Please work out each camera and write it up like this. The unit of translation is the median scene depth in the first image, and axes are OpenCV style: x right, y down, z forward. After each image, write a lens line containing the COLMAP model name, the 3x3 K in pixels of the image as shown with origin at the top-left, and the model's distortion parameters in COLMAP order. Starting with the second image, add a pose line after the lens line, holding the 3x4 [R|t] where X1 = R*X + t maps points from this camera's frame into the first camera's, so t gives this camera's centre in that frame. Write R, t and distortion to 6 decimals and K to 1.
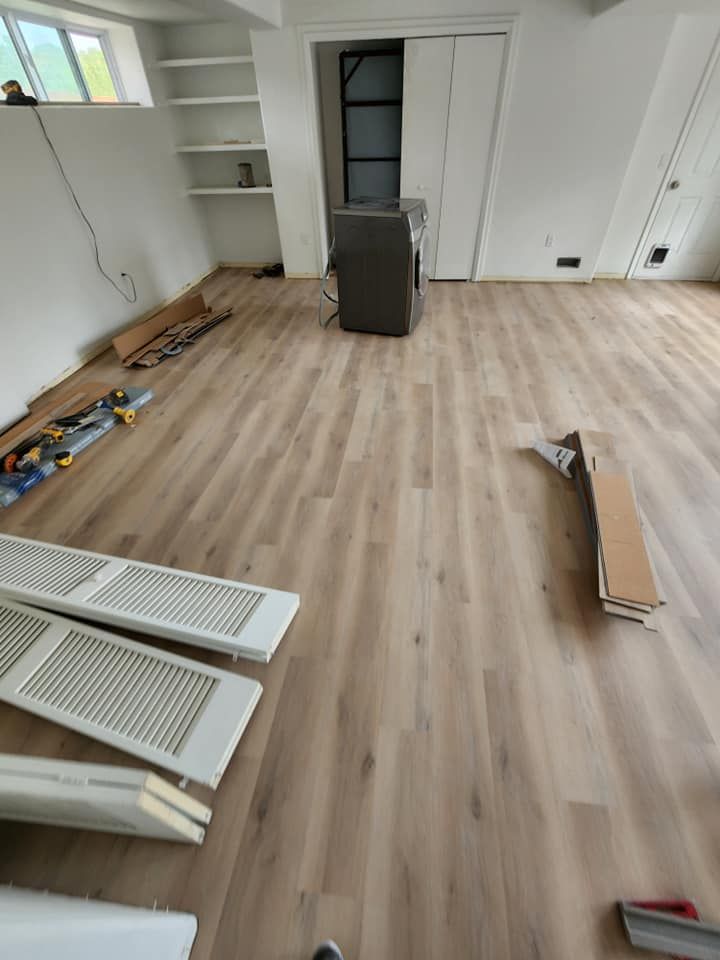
lens RADIAL K [[396.1, 0, 366.9], [0, 396.1, 485.0], [0, 0, 1]] dist [-0.000666, 0.000944]
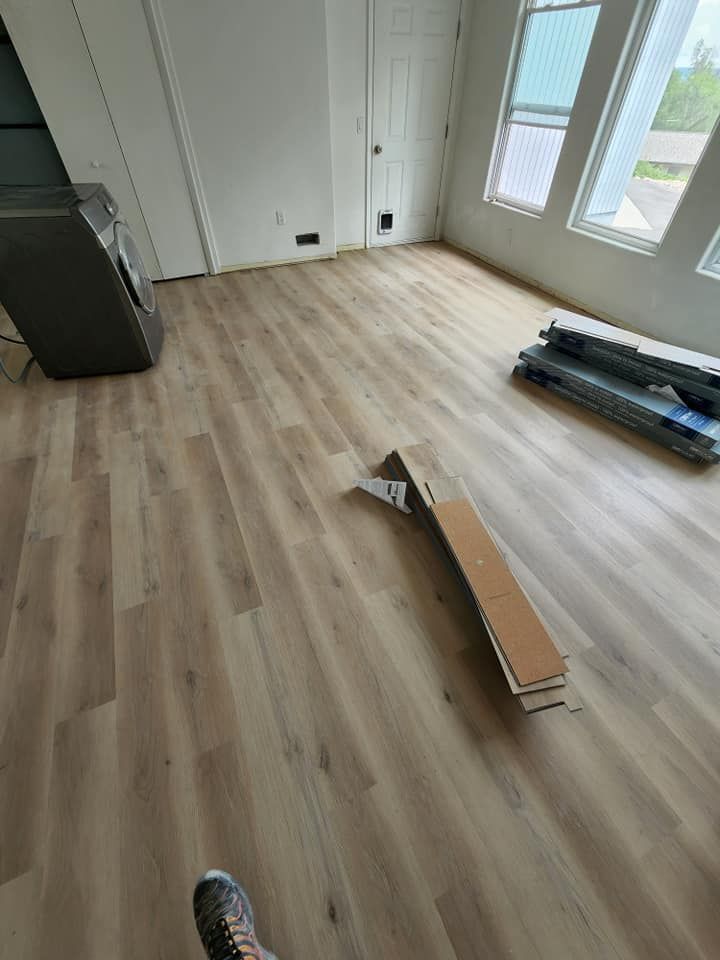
lens RADIAL K [[396.1, 0, 358.9], [0, 396.1, 475.5], [0, 0, 1]] dist [-0.000666, 0.000944]
pose [[0.850349, -0.355682, 0.387811, 0.084147], [0.339306, 0.933918, 0.112551, -0.162592], [-0.402216, 0.035879, 0.914842, 0.187928]]
